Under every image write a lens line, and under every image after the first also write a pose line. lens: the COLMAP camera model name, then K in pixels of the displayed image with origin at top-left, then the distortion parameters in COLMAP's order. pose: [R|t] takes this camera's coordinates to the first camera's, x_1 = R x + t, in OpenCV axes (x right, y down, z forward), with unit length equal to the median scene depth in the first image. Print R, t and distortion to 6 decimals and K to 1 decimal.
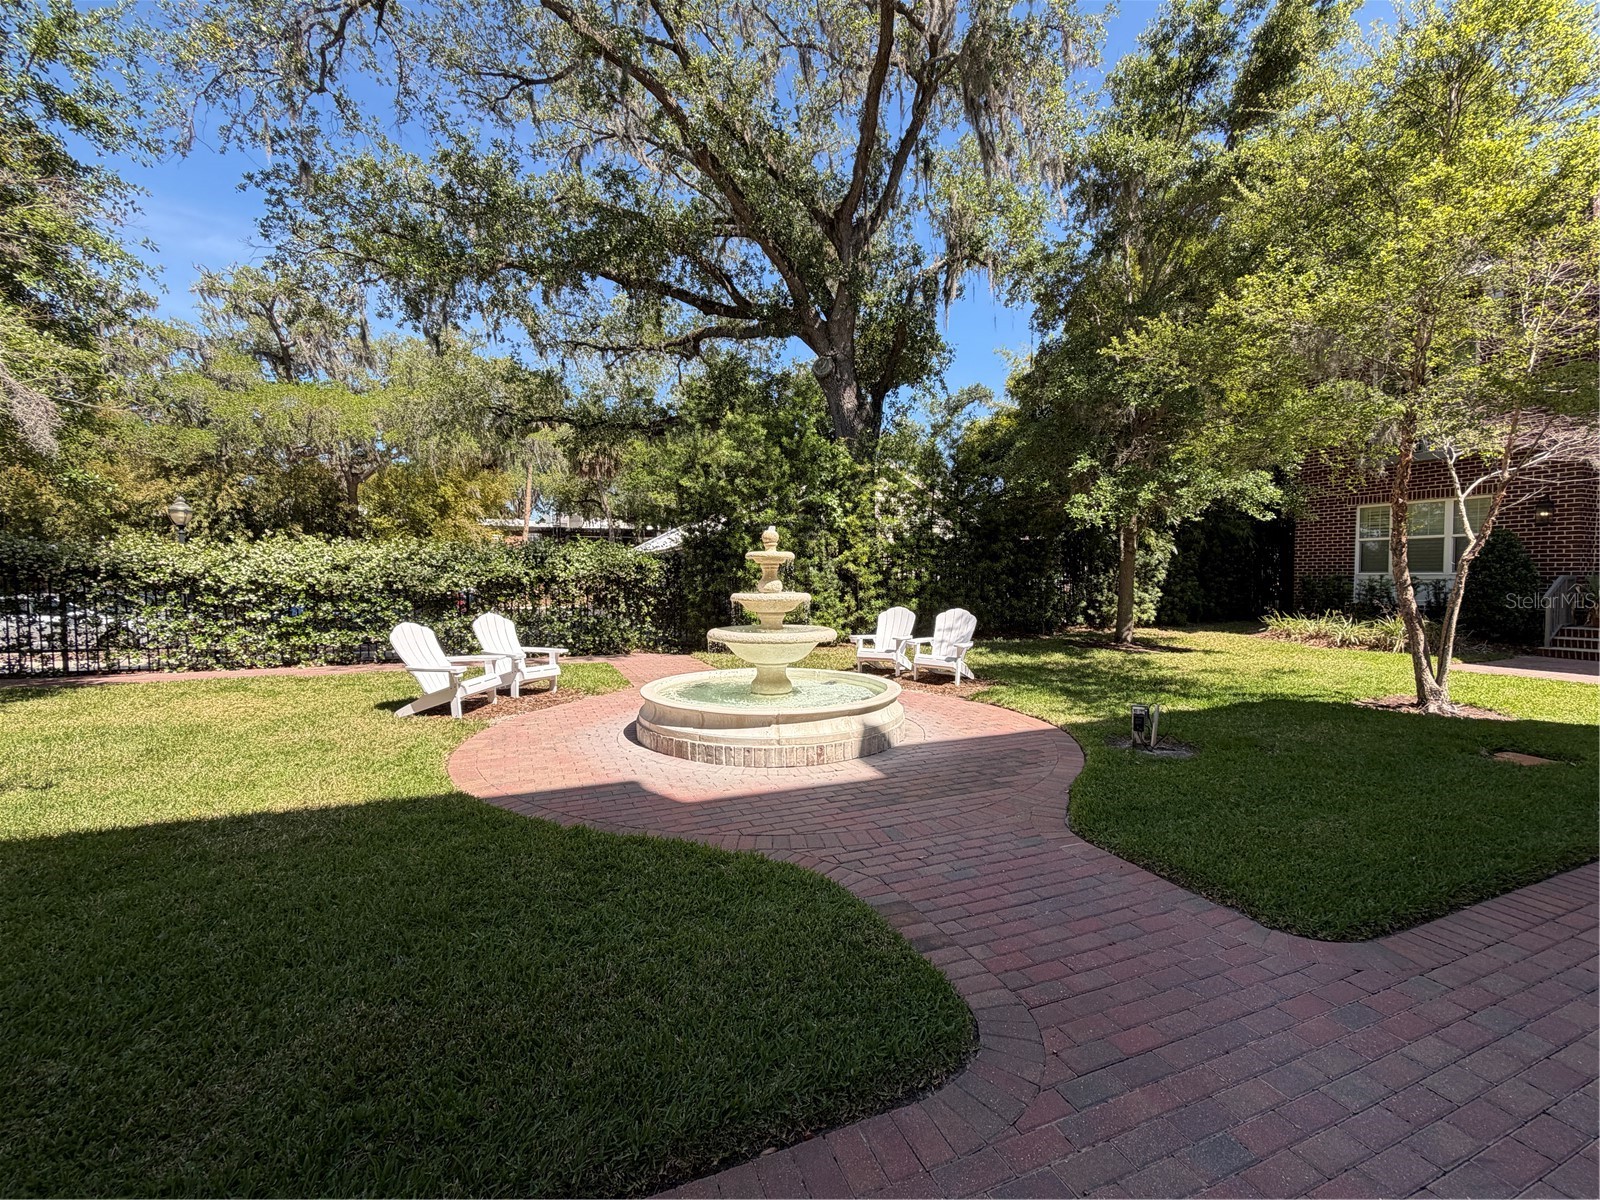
lens RADIAL K [[637.3, 0, 801.4], [0, 637.3, 607.2], [0, 0, 1]] dist [0.001999, 0.000258]
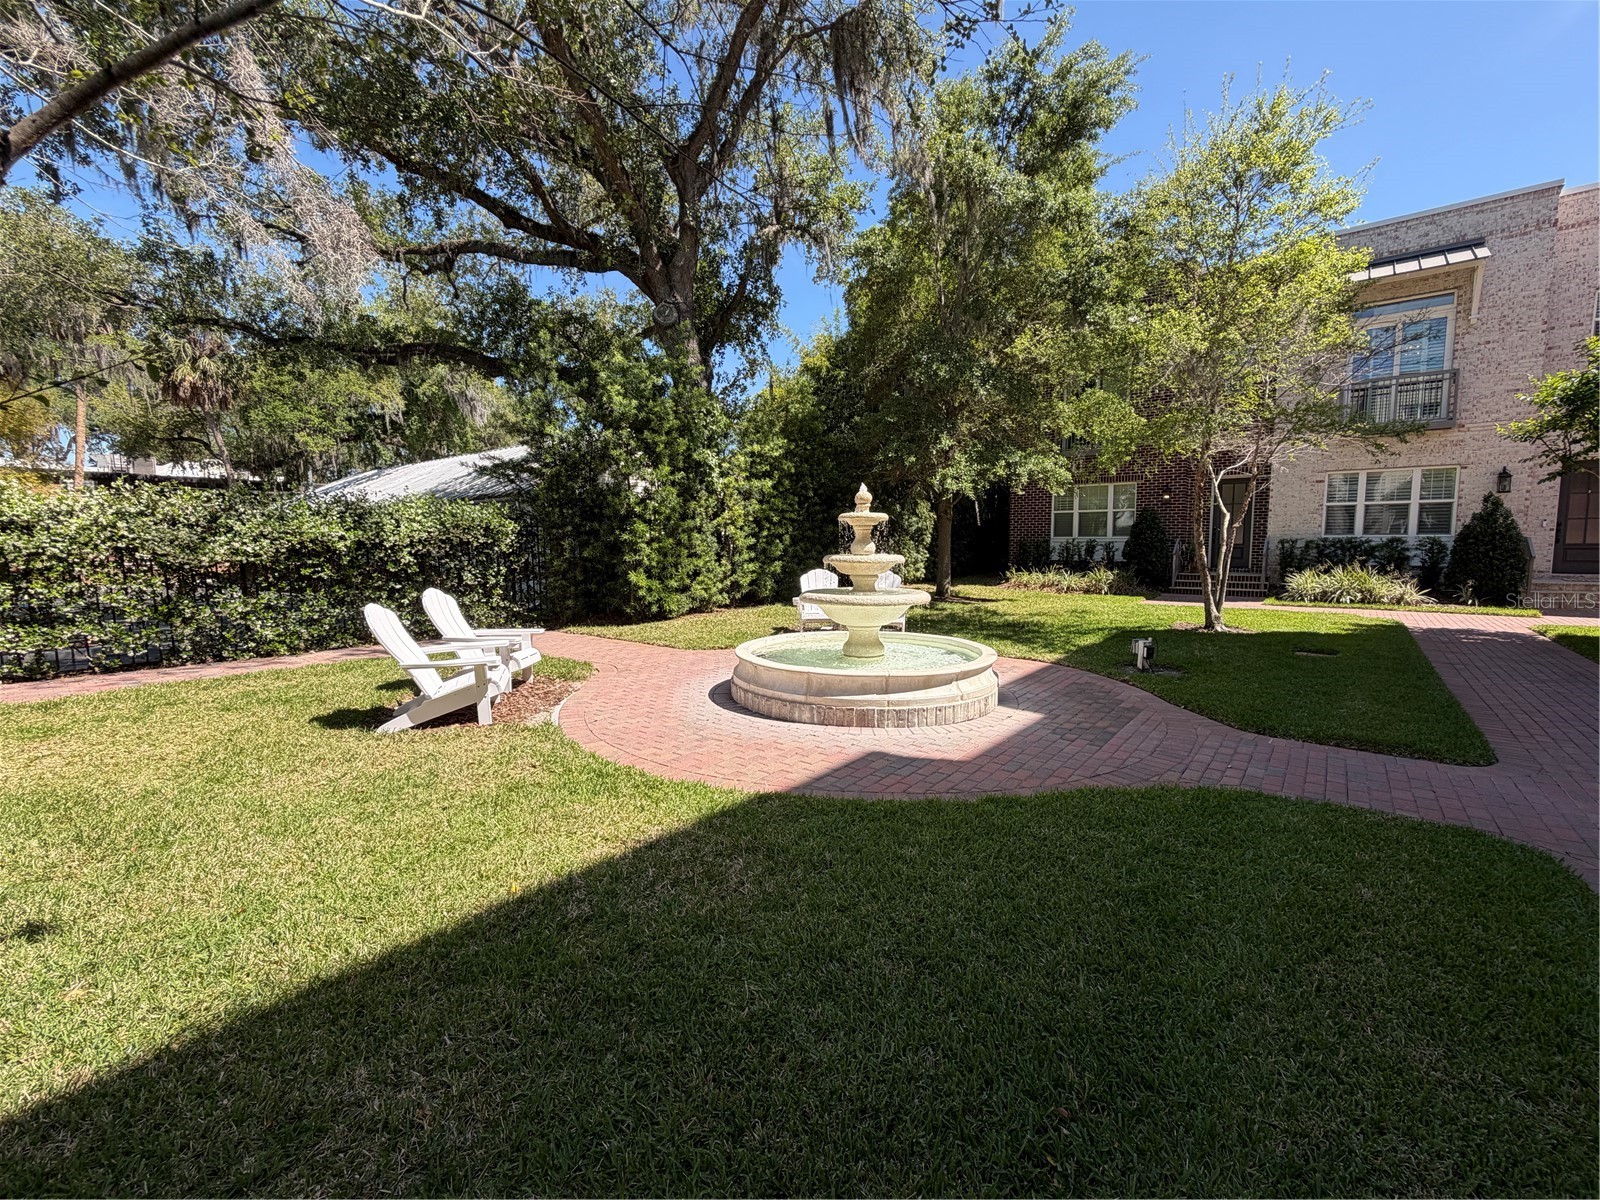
lens RADIAL K [[638.9, 0, 804.4], [0, 638.9, 601.3], [0, 0, 1]] dist [-0.001233, -0.000106]
pose [[0.888658, -0.045384, 0.456319, -0.271816], [0.024641, 0.998379, 0.051309, -0.001572], [-0.457908, -0.034352, 0.888336, 0.074755]]
